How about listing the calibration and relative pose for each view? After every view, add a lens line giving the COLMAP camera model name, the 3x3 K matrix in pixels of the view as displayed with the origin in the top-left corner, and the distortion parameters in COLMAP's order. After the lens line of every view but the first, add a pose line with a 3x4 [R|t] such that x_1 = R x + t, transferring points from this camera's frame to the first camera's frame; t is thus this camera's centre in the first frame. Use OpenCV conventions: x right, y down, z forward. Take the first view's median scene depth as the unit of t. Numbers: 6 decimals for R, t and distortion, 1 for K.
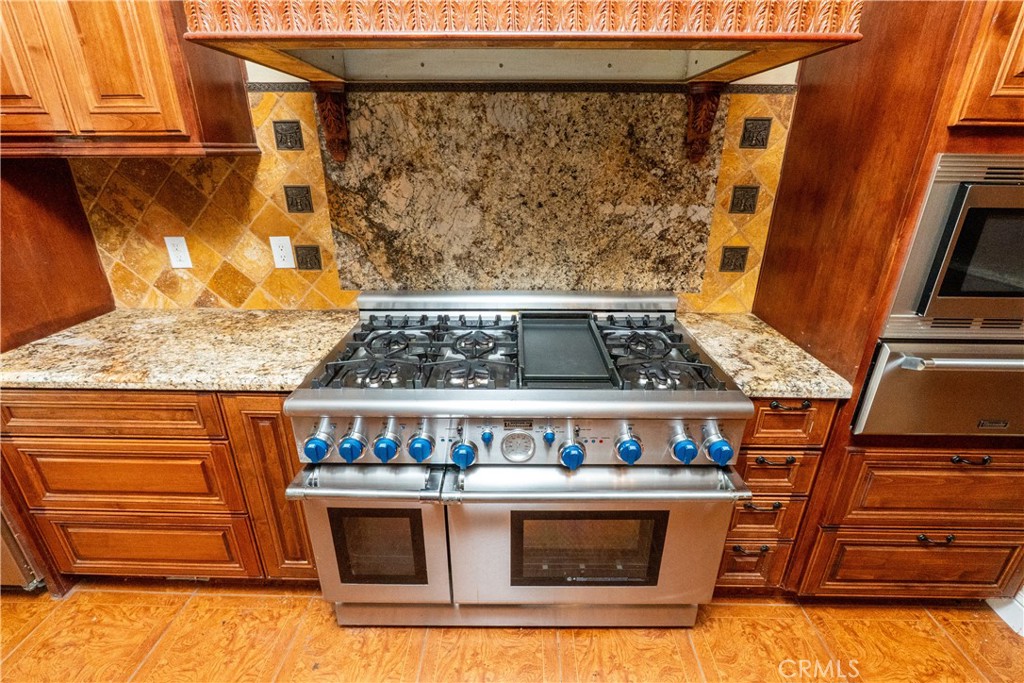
lens RADIAL K [[468.7, 0, 509.6], [0, 468.7, 343.4], [0, 0, 1]] dist [-0.016897, 0.002574]
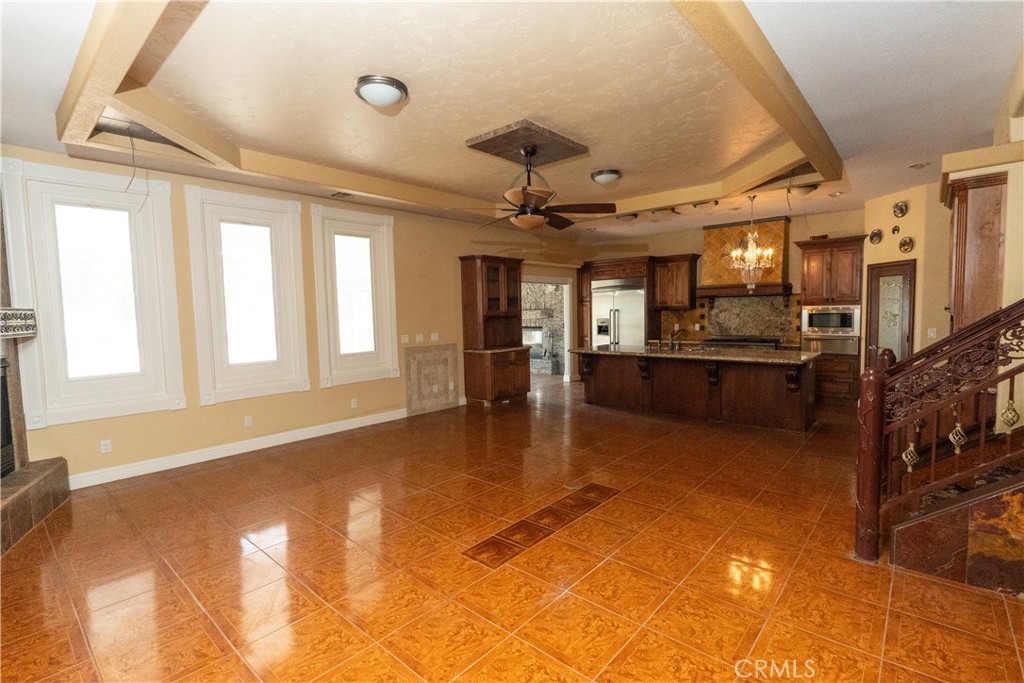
lens RADIAL K [[468.7, 0, 520.2], [0, 468.7, 350.9], [0, 0, 1]] dist [-0.016897, 0.002574]
pose [[0.755435, 0.033564, -0.654364, 1.424444], [-0.224695, 0.951399, -0.210601, 1.594091], [0.615492, 0.306128, 0.726261, -3.886839]]
